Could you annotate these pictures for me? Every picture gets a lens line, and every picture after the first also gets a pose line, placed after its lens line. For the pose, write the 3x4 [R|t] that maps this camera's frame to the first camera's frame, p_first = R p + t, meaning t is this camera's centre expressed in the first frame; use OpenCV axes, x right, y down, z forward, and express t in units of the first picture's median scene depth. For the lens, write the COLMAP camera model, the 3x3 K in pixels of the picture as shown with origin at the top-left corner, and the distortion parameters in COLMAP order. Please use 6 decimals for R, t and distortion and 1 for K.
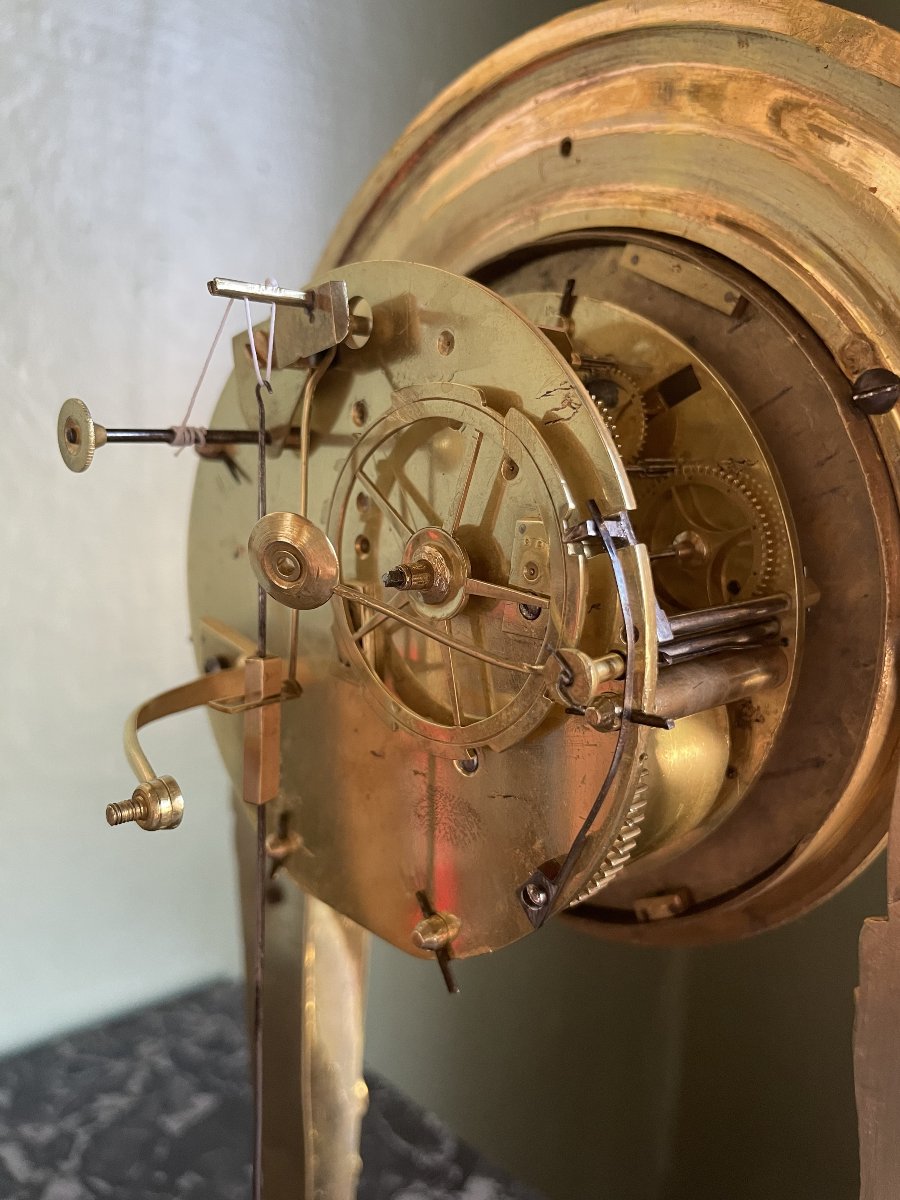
lens RADIAL K [[936.7, 0, 428.4], [0, 936.7, 595.2], [0, 0, 1]] dist [0.062592, -0.114132]
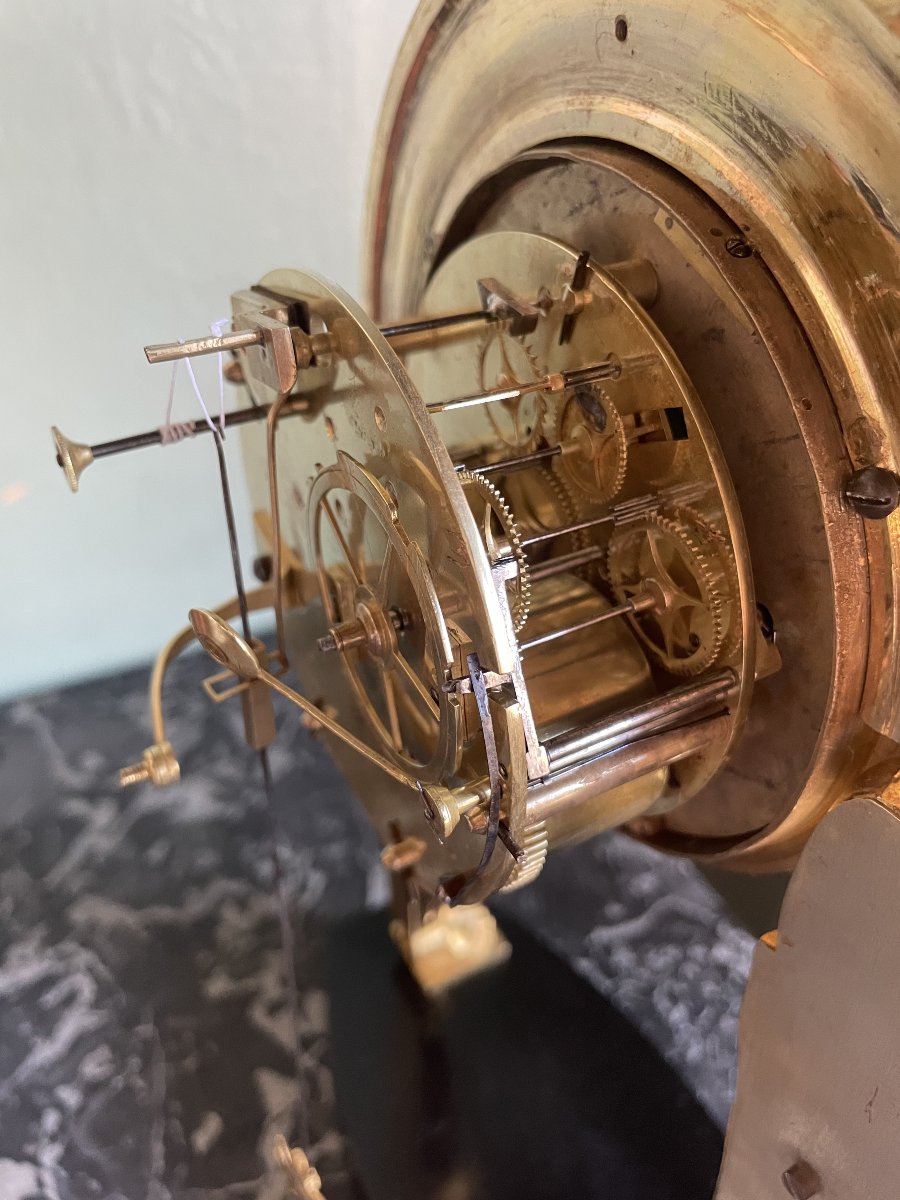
lens RADIAL K [[936.7, 0, 443.9], [0, 936.7, 571.4], [0, 0, 1]] dist [0.062592, -0.114132]
pose [[0.963267, 0.129084, -0.235486, 0.283474], [-0.010645, 0.894561, 0.446820, -0.485247], [0.268334, -0.427900, 0.863075, 0.116730]]
